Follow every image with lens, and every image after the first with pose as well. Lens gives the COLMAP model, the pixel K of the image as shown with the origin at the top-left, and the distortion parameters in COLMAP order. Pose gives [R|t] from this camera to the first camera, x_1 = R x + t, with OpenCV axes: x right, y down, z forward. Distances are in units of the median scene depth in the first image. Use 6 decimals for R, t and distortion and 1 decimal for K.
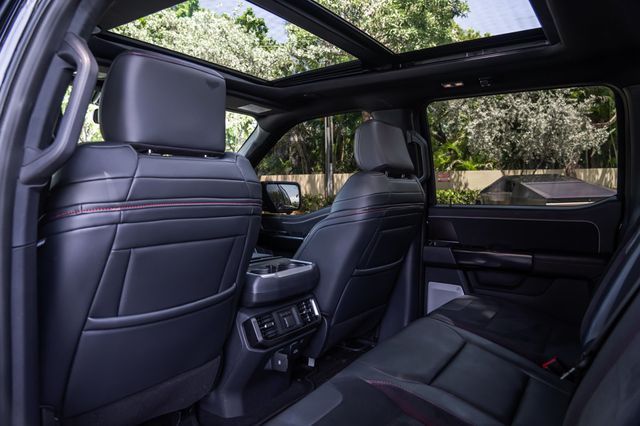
lens RADIAL K [[434.4, 0, 317.6], [0, 434.4, 211.9], [0, 0, 1]] dist [-0.017068, 0.000640]
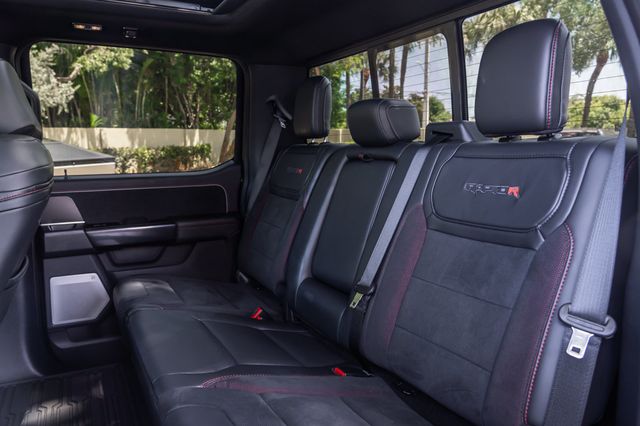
lens RADIAL K [[492.6, 0, 343.4], [0, 492.6, 213.7], [0, 0, 1]] dist [-0.024209, -0.000310]
pose [[0.442176, -0.122215, 0.888563, -0.287086], [0.054094, 0.992504, 0.109593, -0.020777], [-0.895296, -0.000393, 0.445472, 0.152406]]
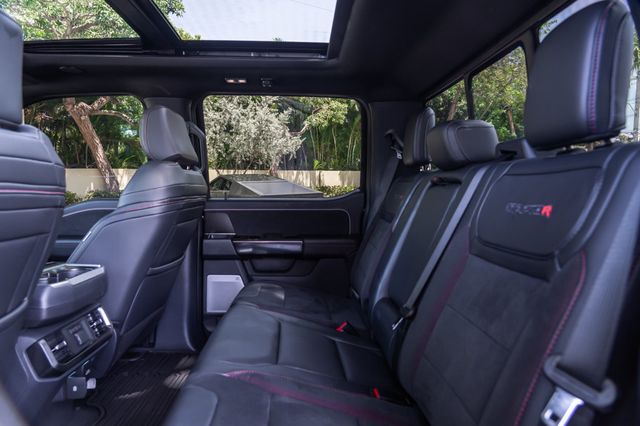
lens RADIAL K [[434.4, 0, 317.6], [0, 434.4, 211.9], [0, 0, 1]] dist [-0.017068, 0.000640]
pose [[0.801803, -0.027856, 0.596939, -0.140232], [0.025979, 0.999593, 0.011751, 0.010919], [-0.597023, 0.006086, 0.802201, 0.049199]]
